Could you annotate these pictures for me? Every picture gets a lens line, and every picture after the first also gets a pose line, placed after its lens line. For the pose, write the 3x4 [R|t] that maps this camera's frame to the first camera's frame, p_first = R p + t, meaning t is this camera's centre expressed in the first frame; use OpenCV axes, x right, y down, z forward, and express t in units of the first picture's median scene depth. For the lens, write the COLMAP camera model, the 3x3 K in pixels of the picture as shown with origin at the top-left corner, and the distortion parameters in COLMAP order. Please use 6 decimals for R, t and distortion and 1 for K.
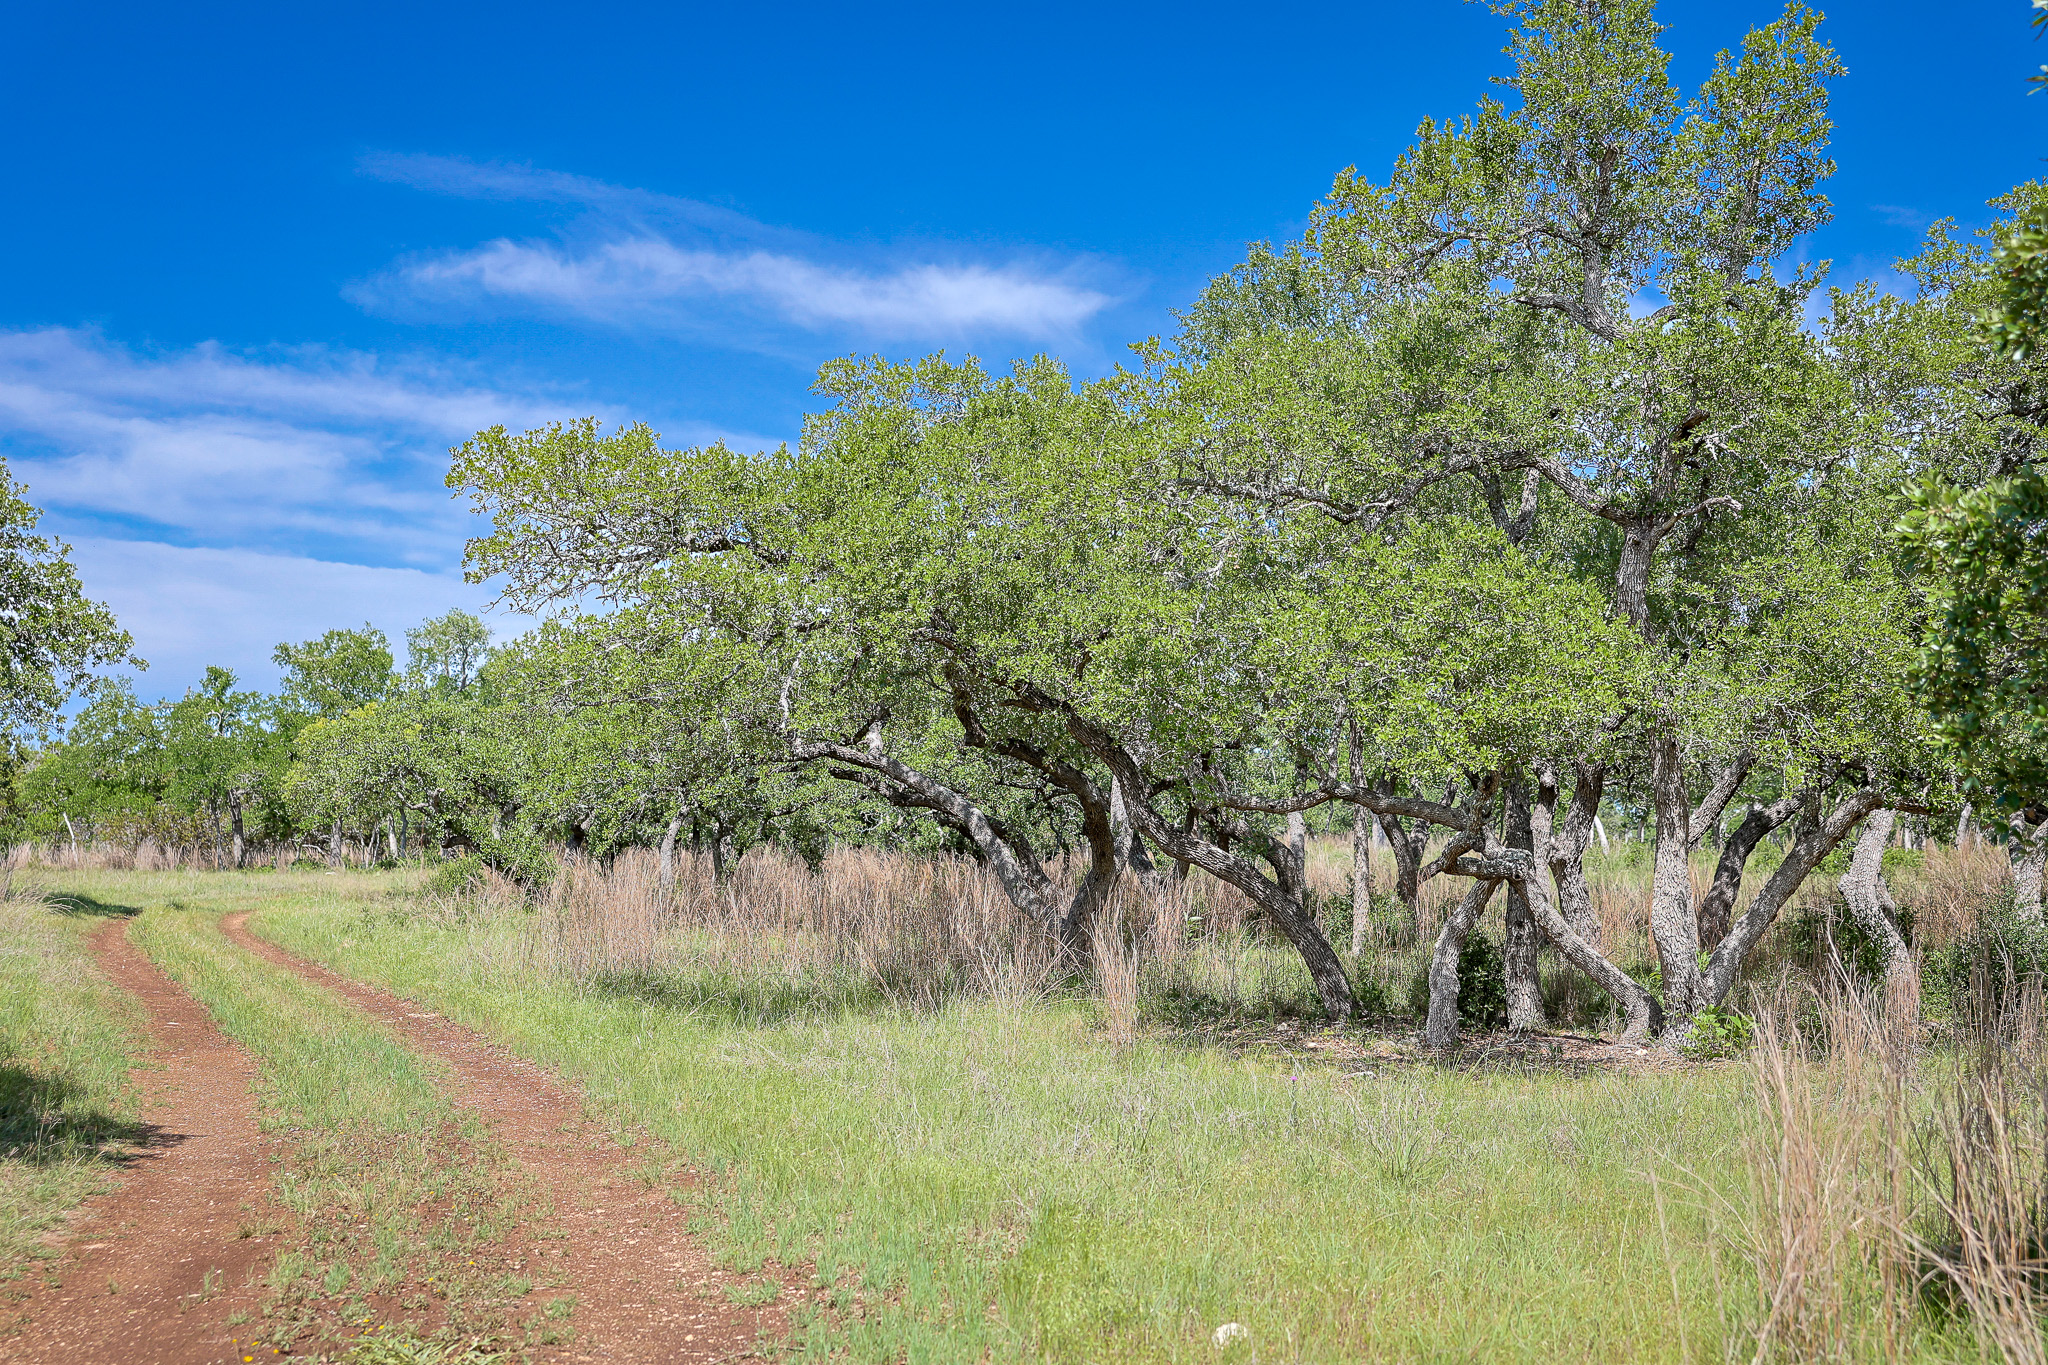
lens RADIAL K [[2081.7, 0, 1024.0], [0, 2081.7, 682.5], [0, 0, 1]] dist [-0.004733, -0.007766]
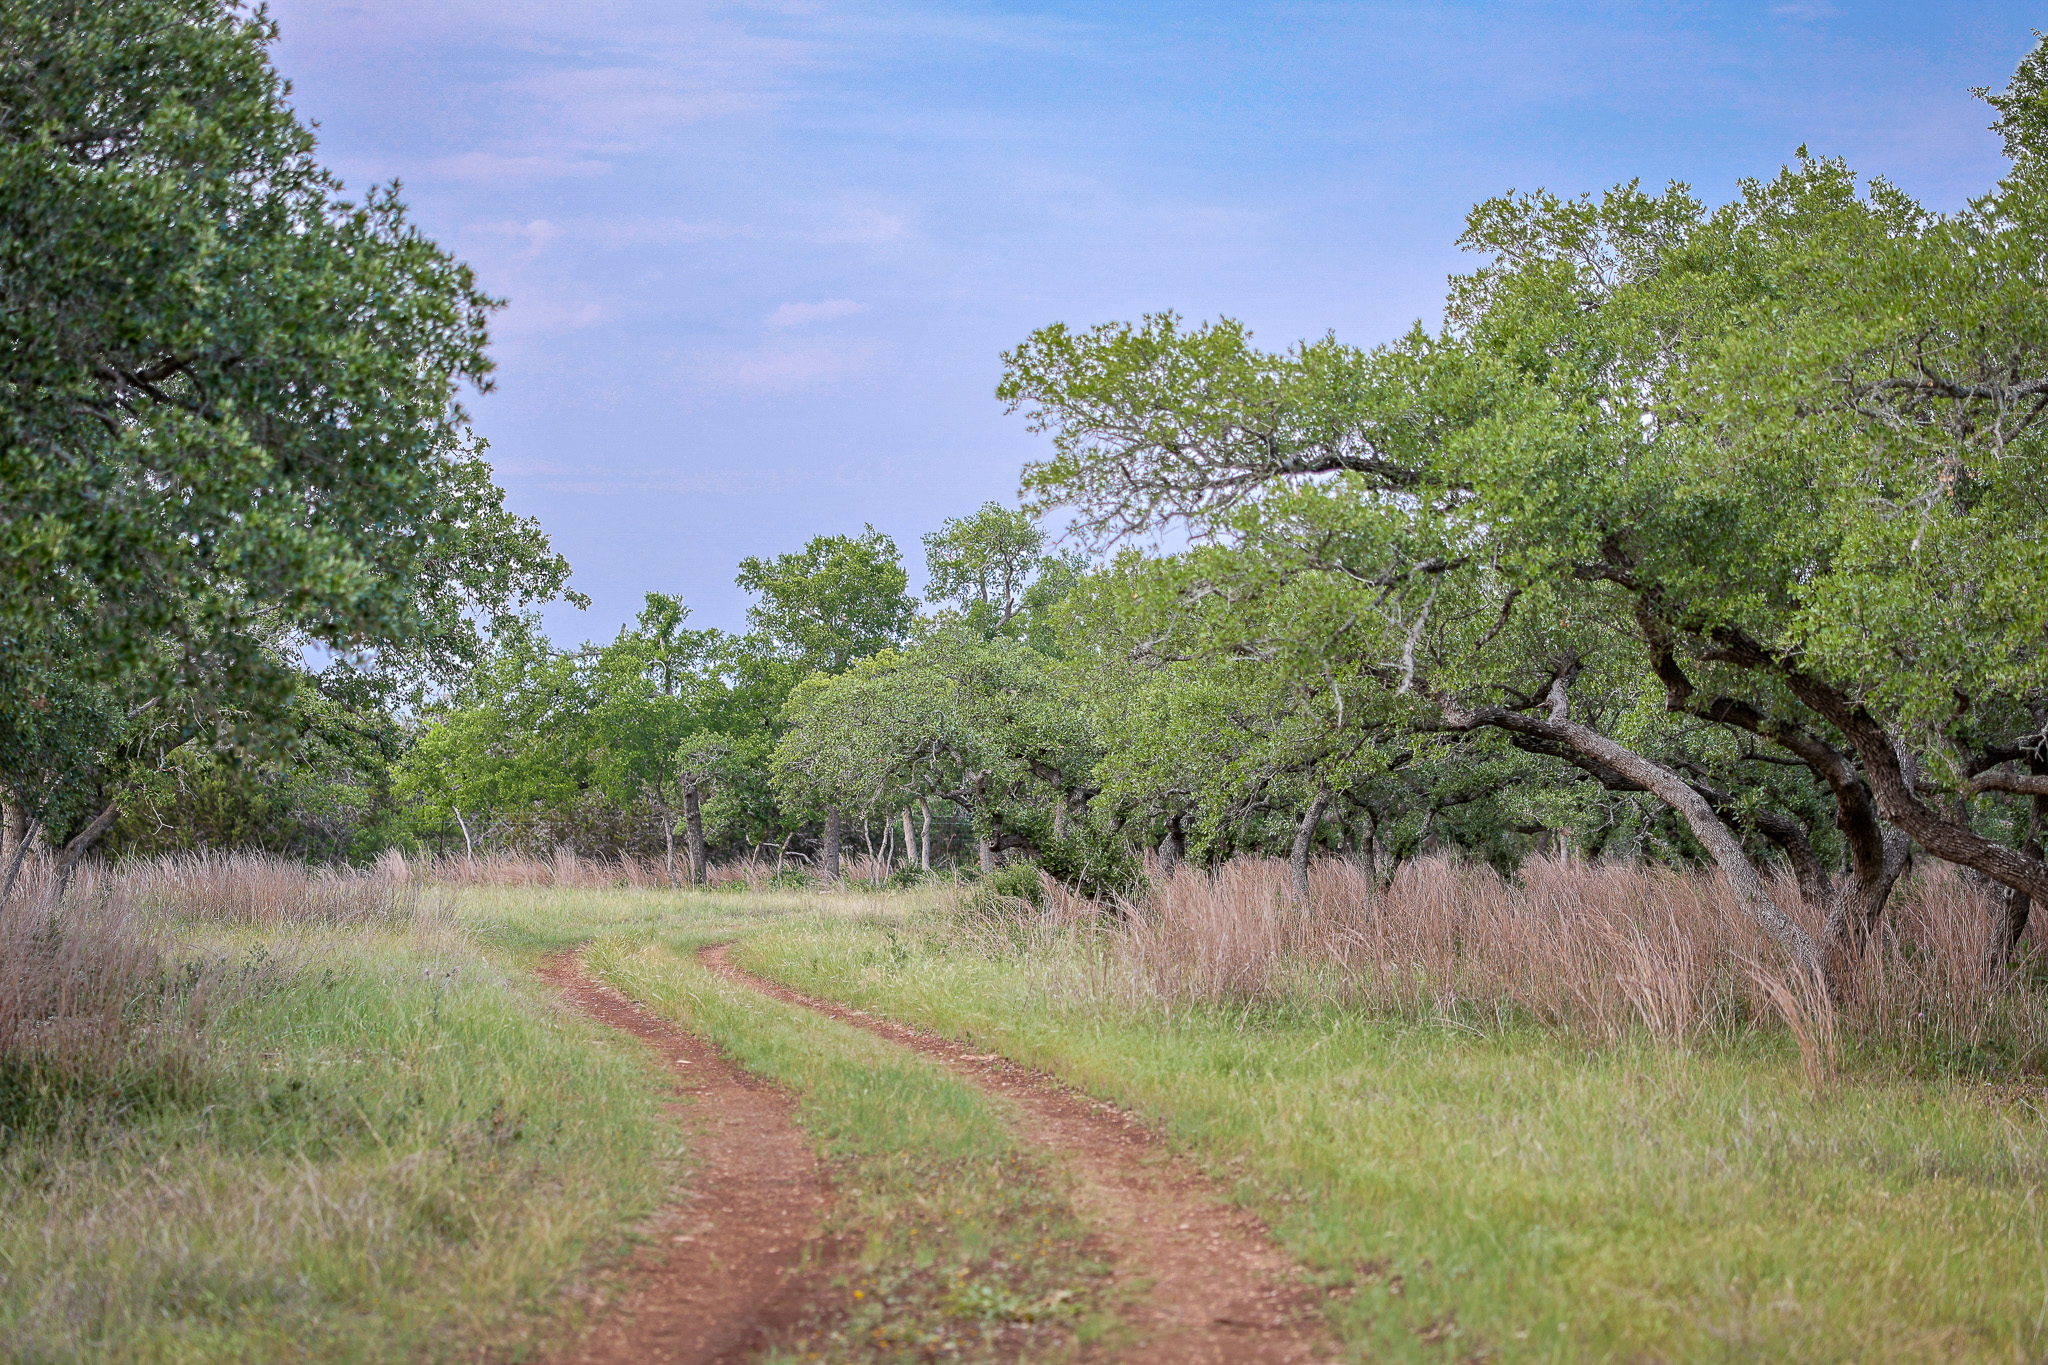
lens RADIAL K [[3895.7, 0, 1024.0], [0, 3895.7, 682.5], [0, 0, 1]] dist [0.043858, 0.036963]
pose [[0.967712, -0.010821, -0.251828, 0.069346], [0.018420, 0.999443, 0.027834, -0.015784], [0.251386, -0.031574, 0.967372, -0.286716]]
